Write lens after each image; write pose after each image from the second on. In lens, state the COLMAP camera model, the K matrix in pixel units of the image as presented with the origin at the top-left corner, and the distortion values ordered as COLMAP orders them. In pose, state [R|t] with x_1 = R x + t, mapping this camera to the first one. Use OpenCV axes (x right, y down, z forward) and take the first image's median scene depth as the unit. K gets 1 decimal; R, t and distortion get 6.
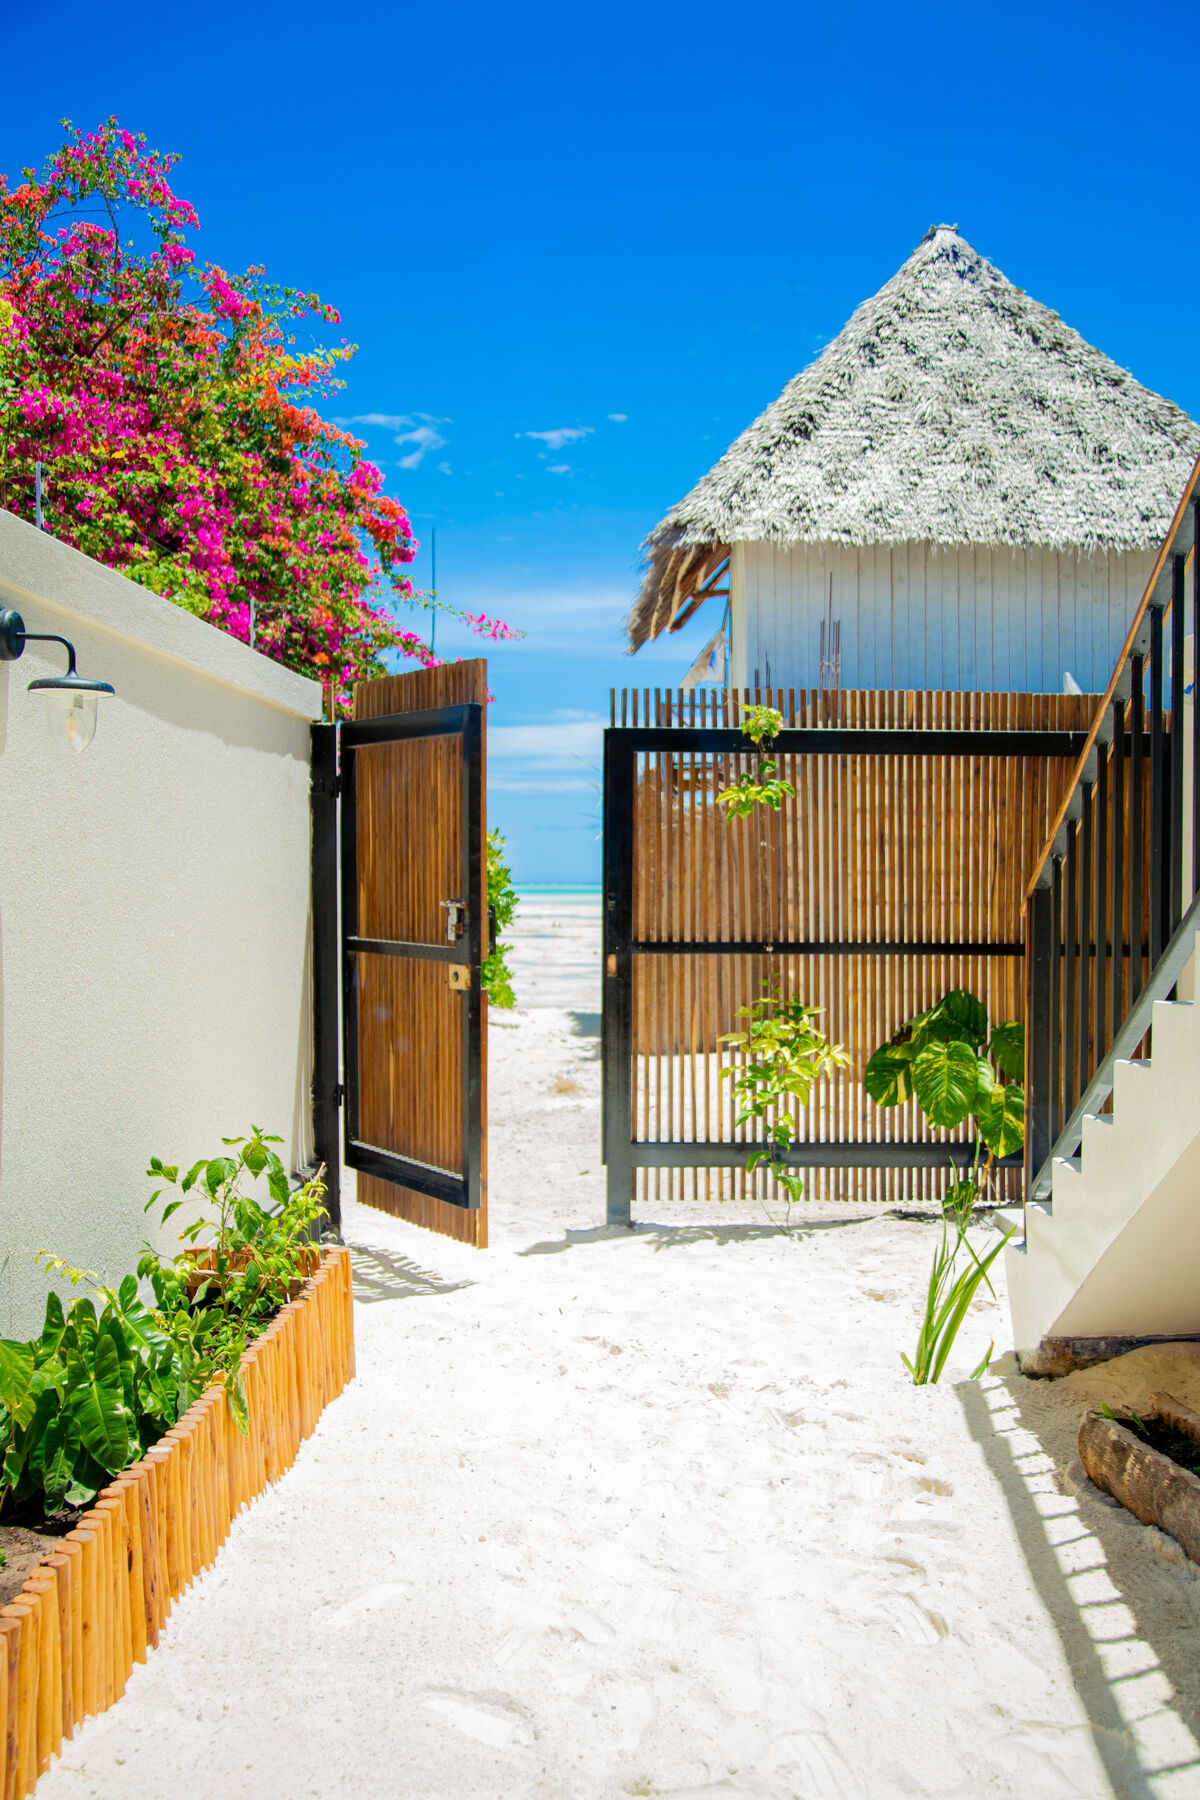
lens RADIAL K [[1758.3, 0, 600.0], [0, 1758.3, 900.0], [0, 0, 1]] dist [0.013765, 0.003269]
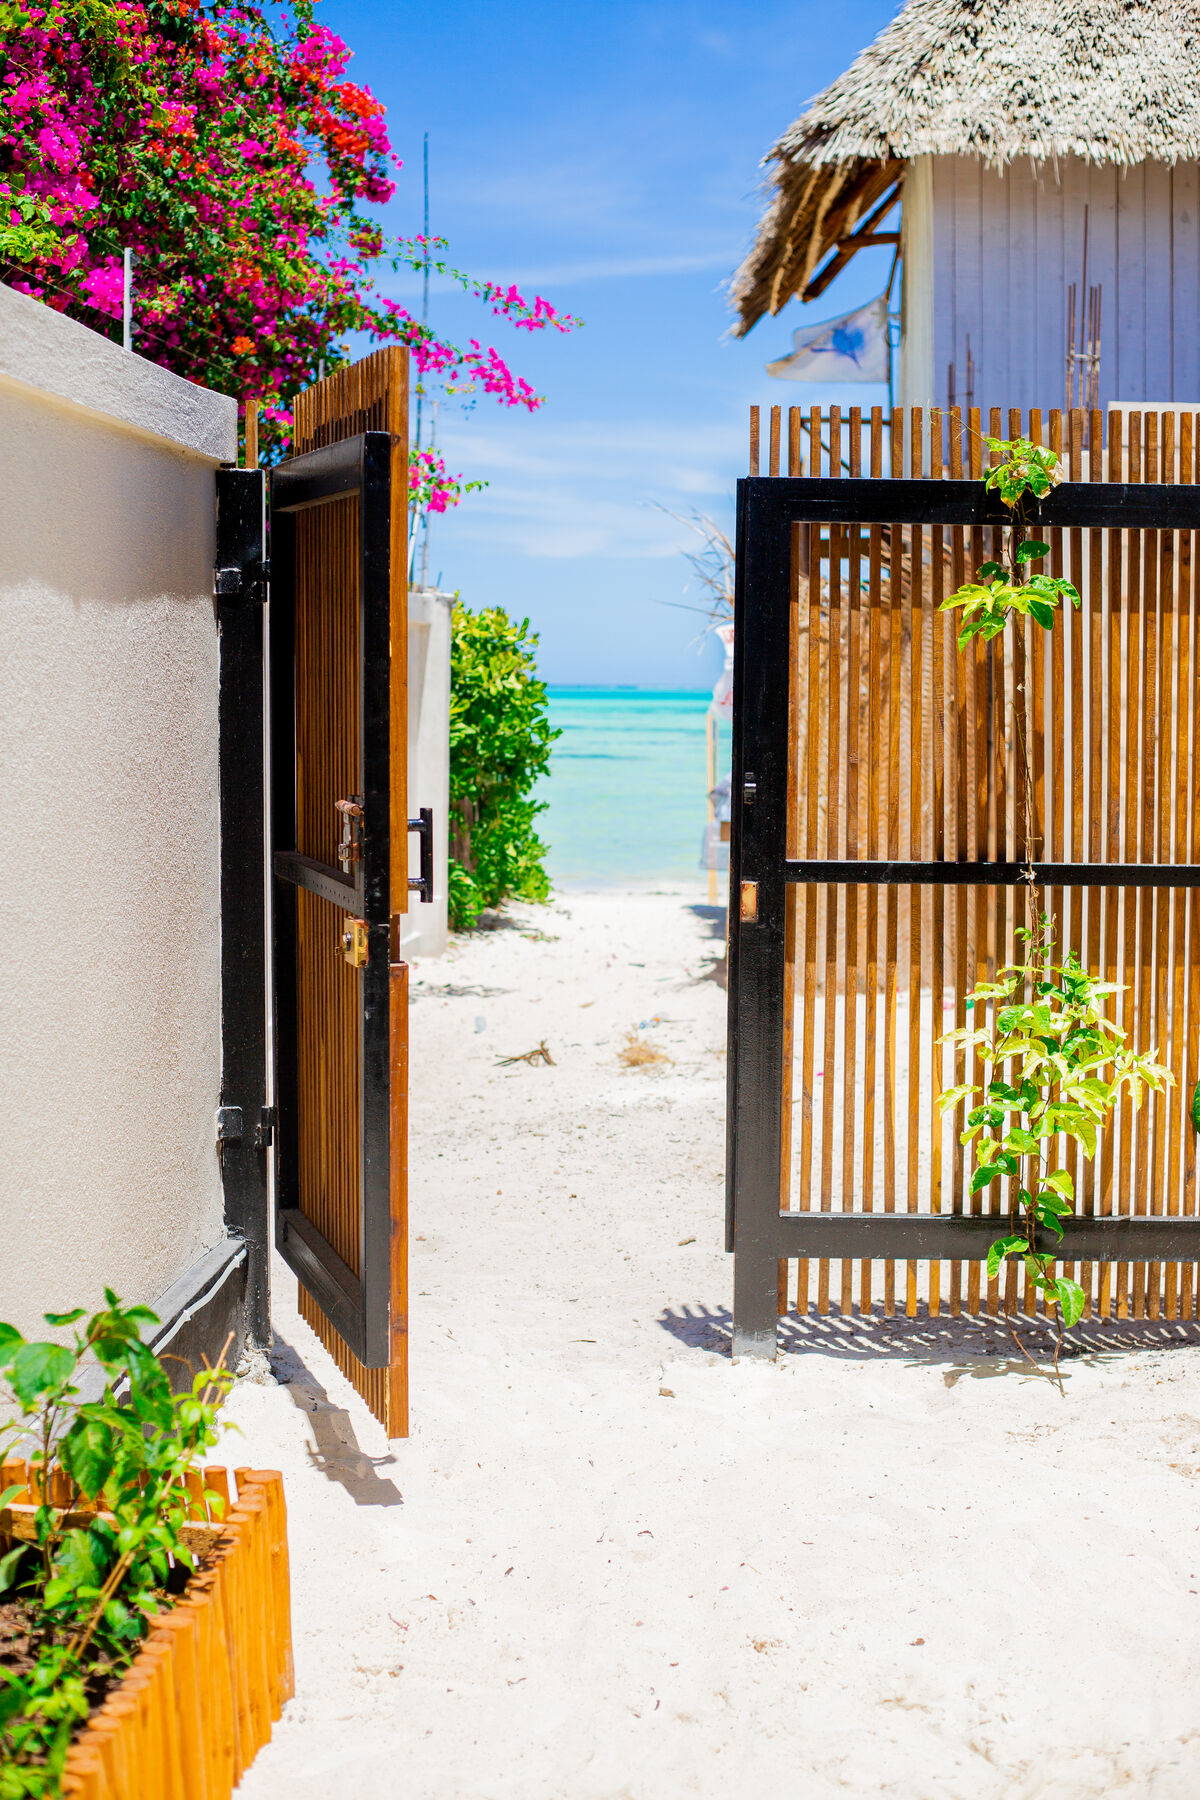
lens RADIAL K [[2611.6, 0, 540.4], [0, 2611.6, 898.4], [0, 0, 1]] dist [-0.068094, -0.112257]
pose [[0.998851, 0.010845, -0.046672, -0.015302], [-0.007293, 0.997112, 0.075599, -0.020068], [0.047357, -0.075172, 0.996045, 0.121299]]
